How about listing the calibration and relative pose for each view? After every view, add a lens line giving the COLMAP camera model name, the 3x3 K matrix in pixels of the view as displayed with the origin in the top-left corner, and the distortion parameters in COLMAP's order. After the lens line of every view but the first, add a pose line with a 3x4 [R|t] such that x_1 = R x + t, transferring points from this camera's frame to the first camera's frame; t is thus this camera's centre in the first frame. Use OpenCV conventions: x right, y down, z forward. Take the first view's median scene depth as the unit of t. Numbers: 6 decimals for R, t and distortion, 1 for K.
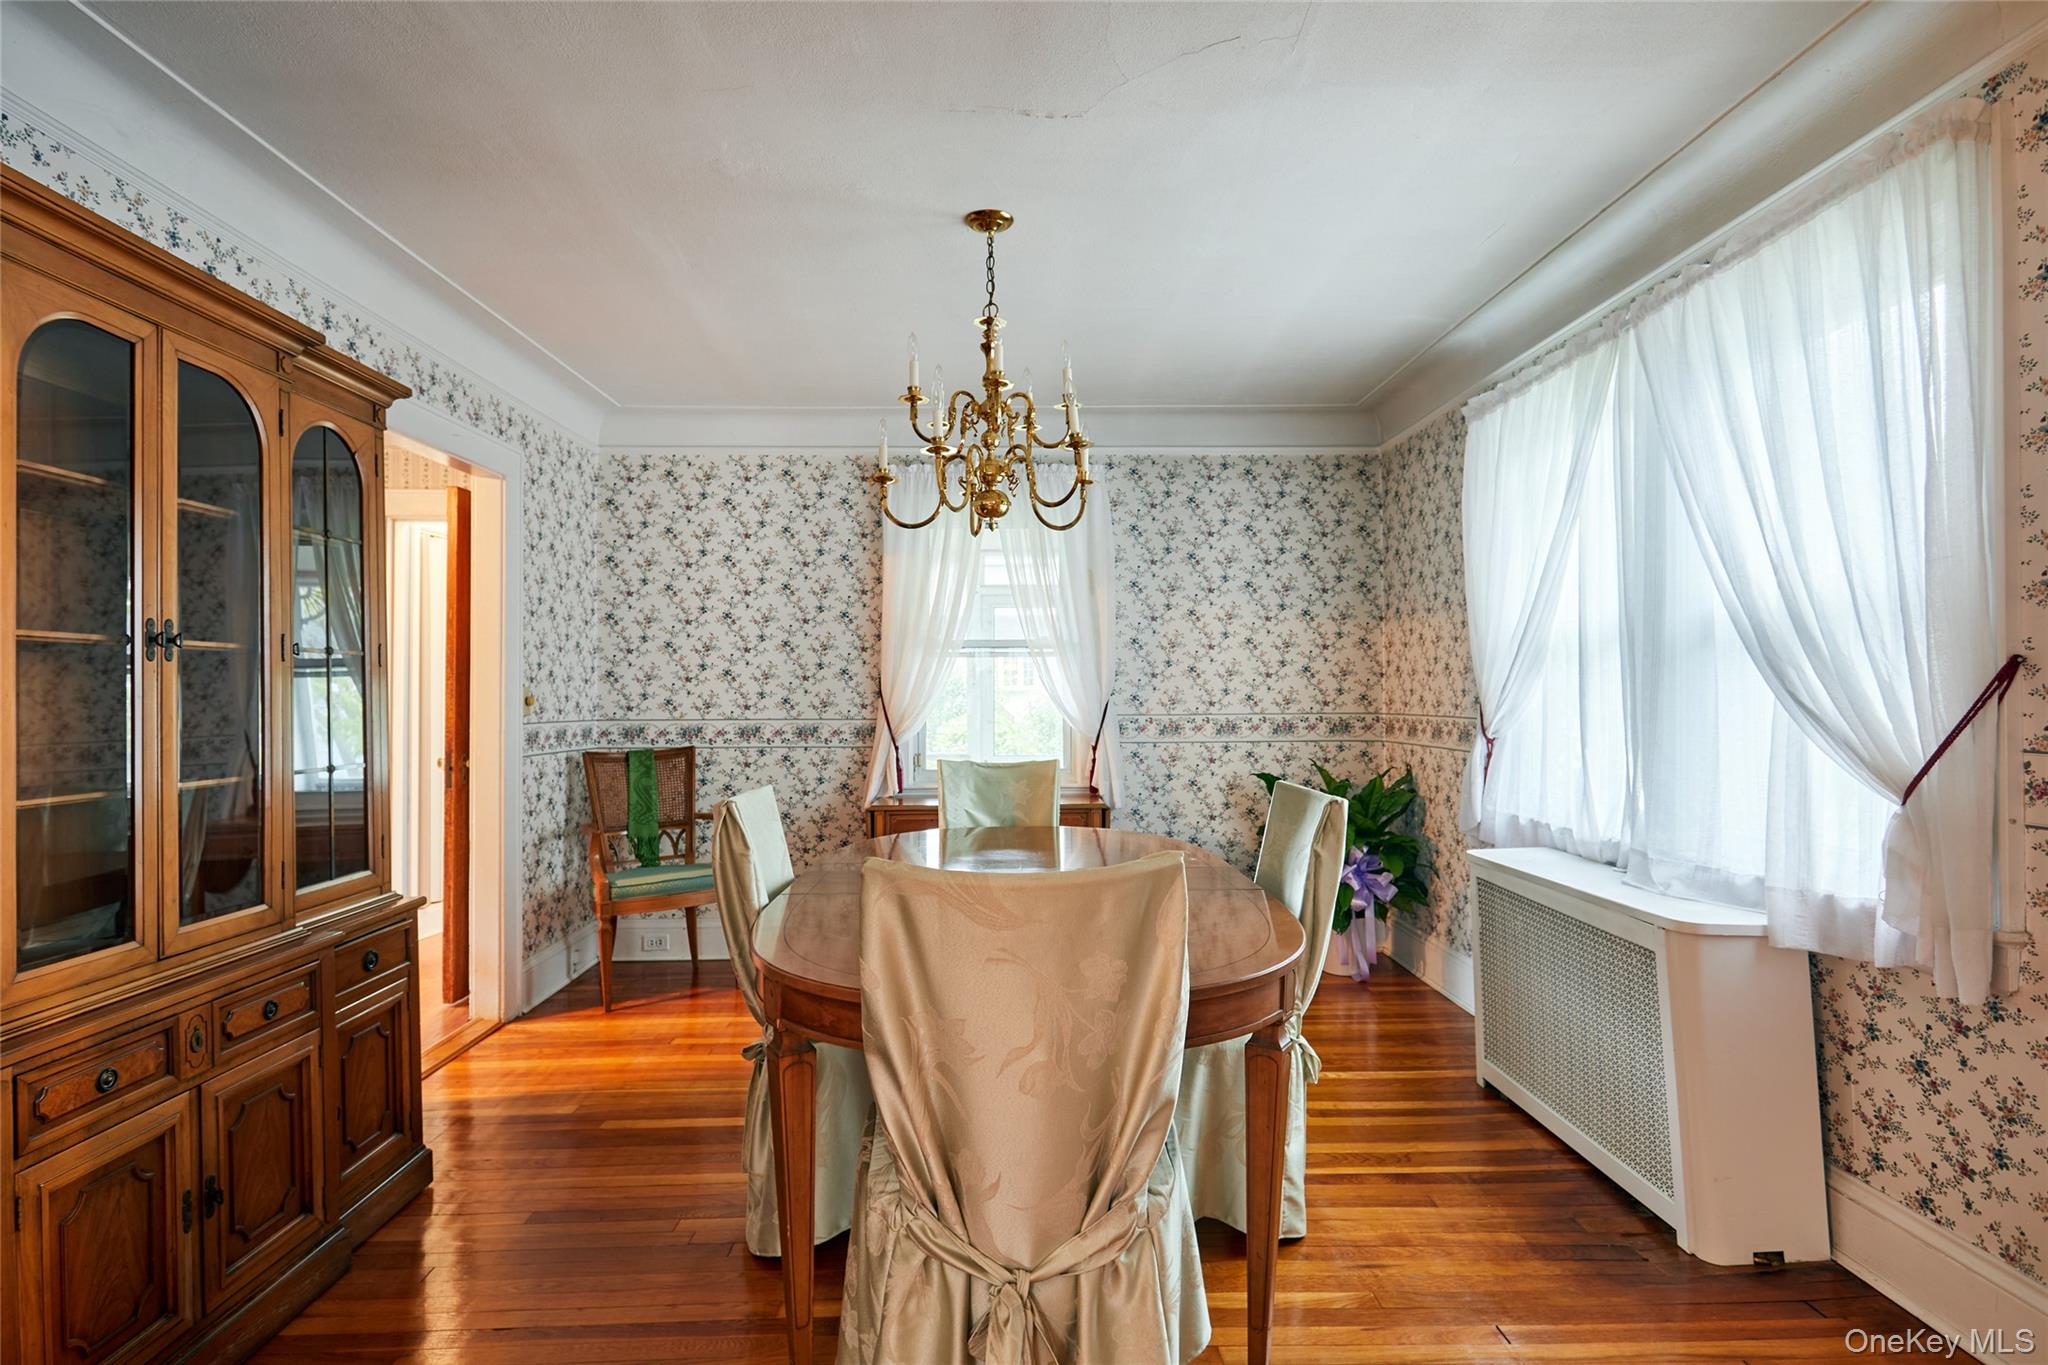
lens RADIAL K [[1039.7, 0, 1022.2], [0, 1039.7, 671.7], [0, 0, 1]] dist [-0.001307, -0.001507]
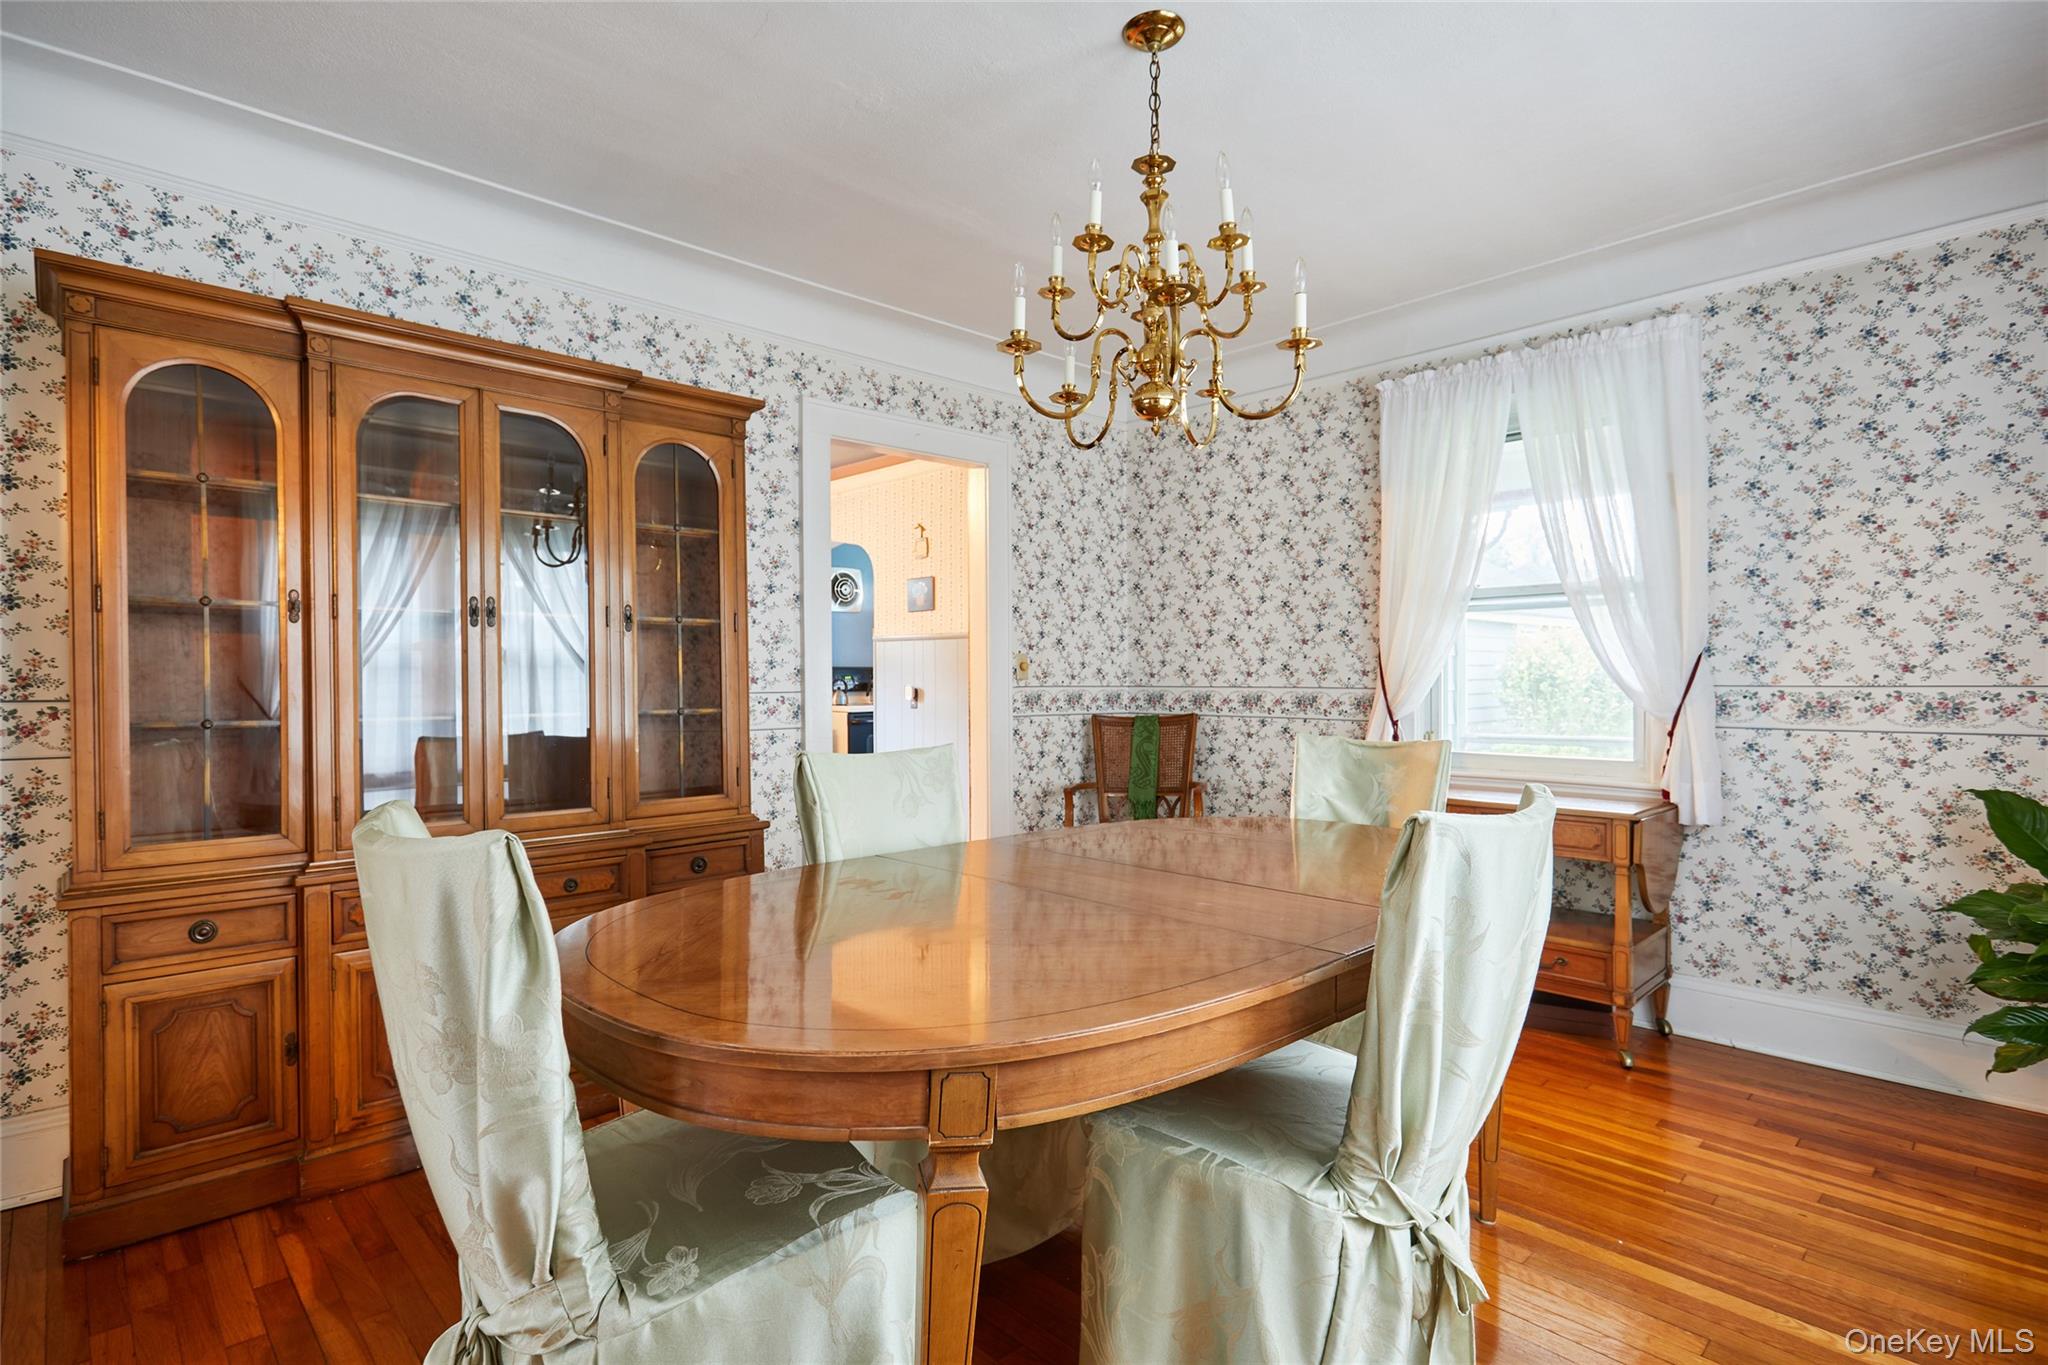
lens RADIAL K [[1007.5, 0, 1025.8], [0, 1007.5, 686.3], [0, 0, 1]] dist [0.003261, -0.000795]
pose [[0.676796, 0.009200, -0.736113, 0.268306], [0.015355, 0.999528, 0.026609, 0.017899], [0.736010, -0.029312, 0.676335, 0.236150]]
